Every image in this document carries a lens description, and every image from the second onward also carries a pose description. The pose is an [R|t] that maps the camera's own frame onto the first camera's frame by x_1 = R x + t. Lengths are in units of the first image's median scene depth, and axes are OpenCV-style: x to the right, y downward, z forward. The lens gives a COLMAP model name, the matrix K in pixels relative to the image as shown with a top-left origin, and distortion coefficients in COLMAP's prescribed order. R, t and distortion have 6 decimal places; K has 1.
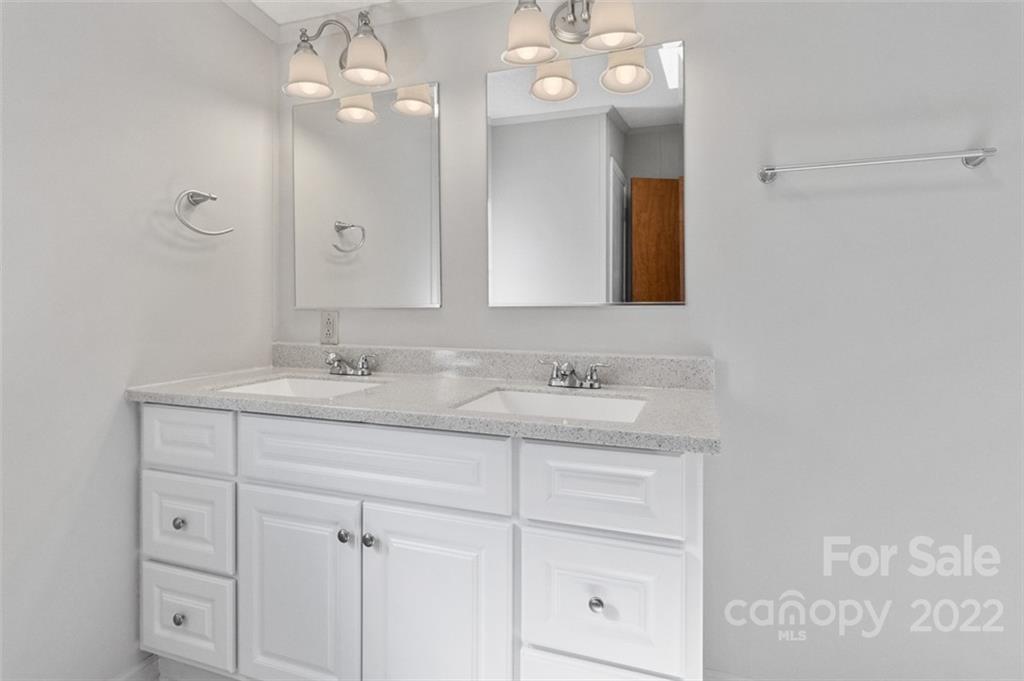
lens RADIAL K [[512.2, 0, 497.6], [0, 512.2, 313.5], [0, 0, 1]] dist [-0.001407, 0.001669]
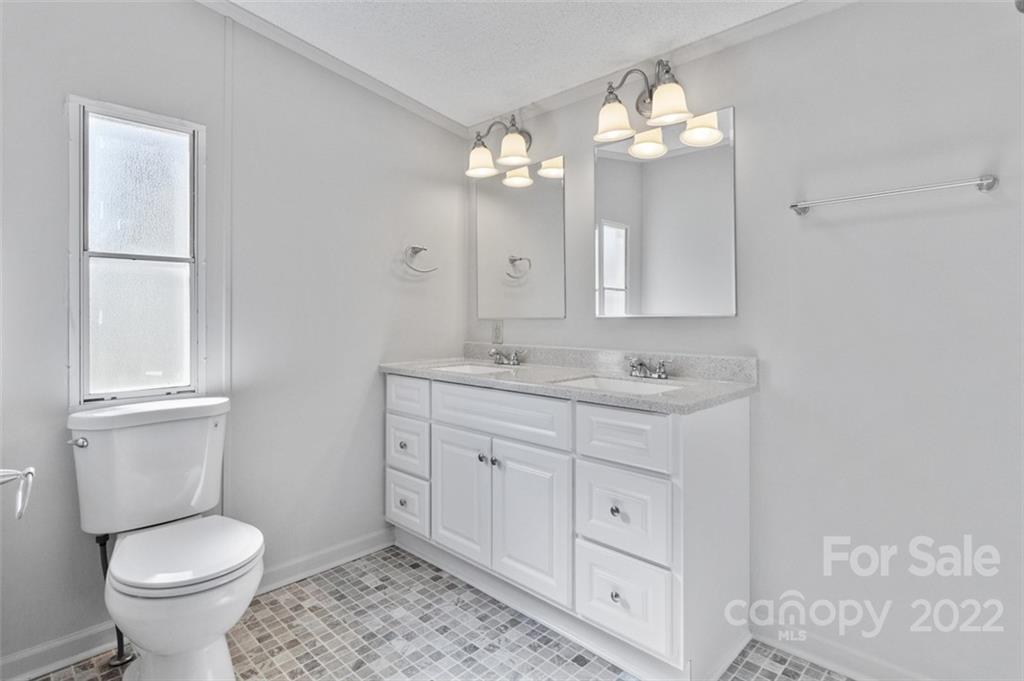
lens RADIAL K [[512.2, 0, 512.9], [0, 512.2, 330.7], [0, 0, 1]] dist [-0.001407, 0.001669]
pose [[0.910627, 0.012293, -0.413046, 0.383131], [-0.009141, 0.999912, 0.009607, 0.012571], [0.413128, -0.004973, 0.910660, -0.368033]]
